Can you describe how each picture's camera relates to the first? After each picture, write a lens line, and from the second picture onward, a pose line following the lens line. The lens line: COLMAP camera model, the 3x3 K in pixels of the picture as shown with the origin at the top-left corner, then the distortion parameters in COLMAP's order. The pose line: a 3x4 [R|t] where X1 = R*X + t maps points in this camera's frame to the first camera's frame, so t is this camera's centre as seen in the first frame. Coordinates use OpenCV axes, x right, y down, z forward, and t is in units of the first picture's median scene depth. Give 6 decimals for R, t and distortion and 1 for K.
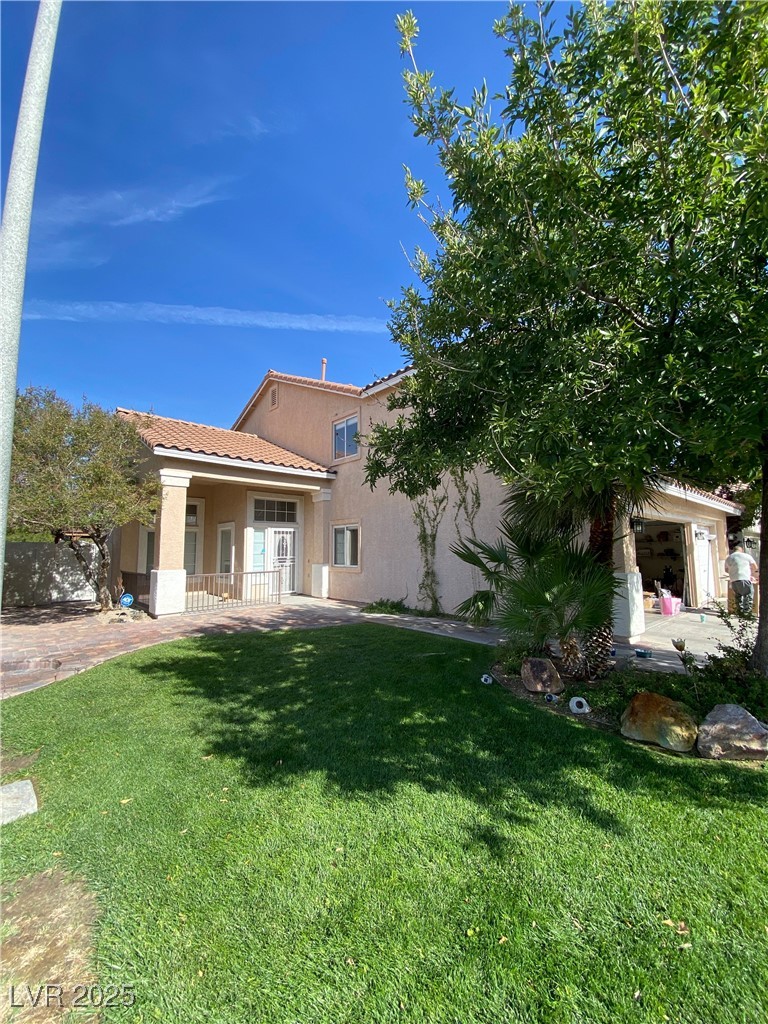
lens RADIAL K [[411.5, 0, 384.0], [0, 411.5, 512.0], [0, 0, 1]] dist [0.024944, -0.024036]
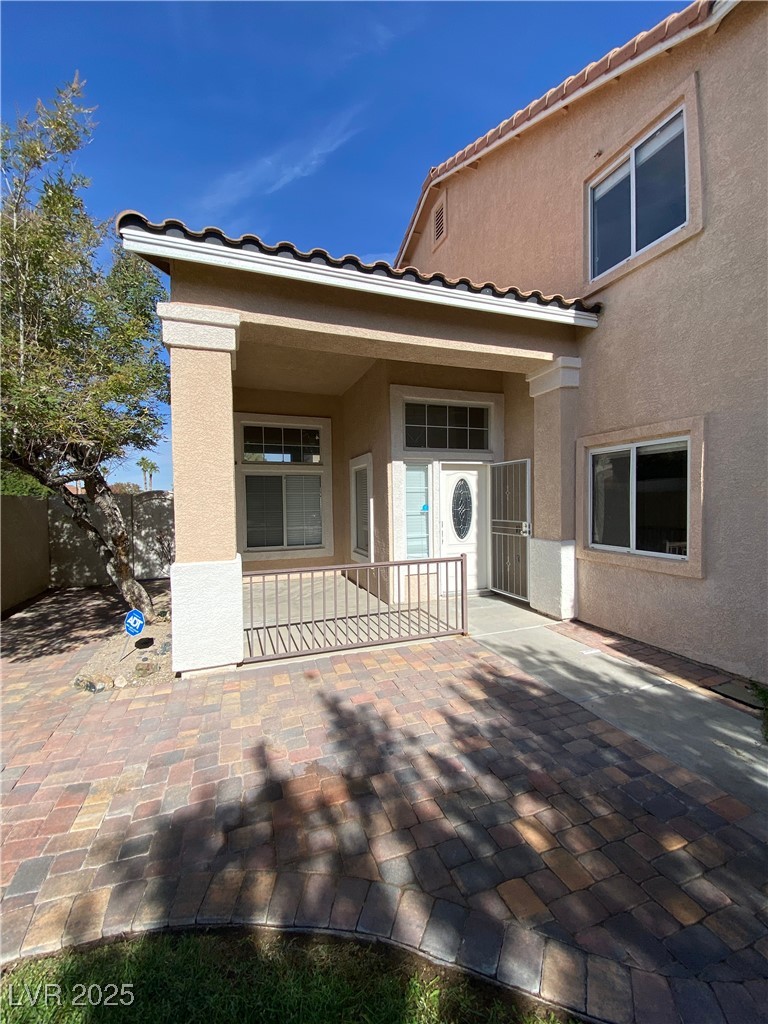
lens RADIAL K [[414.5, 0, 384.0], [0, 414.5, 512.0], [0, 0, 1]] dist [0.019046, -0.019601]
pose [[0.923119, 0.009123, -0.384407, -0.148930], [0.038244, 0.992583, 0.115395, 0.040192], [0.382609, -0.121224, 0.915923, 0.532294]]
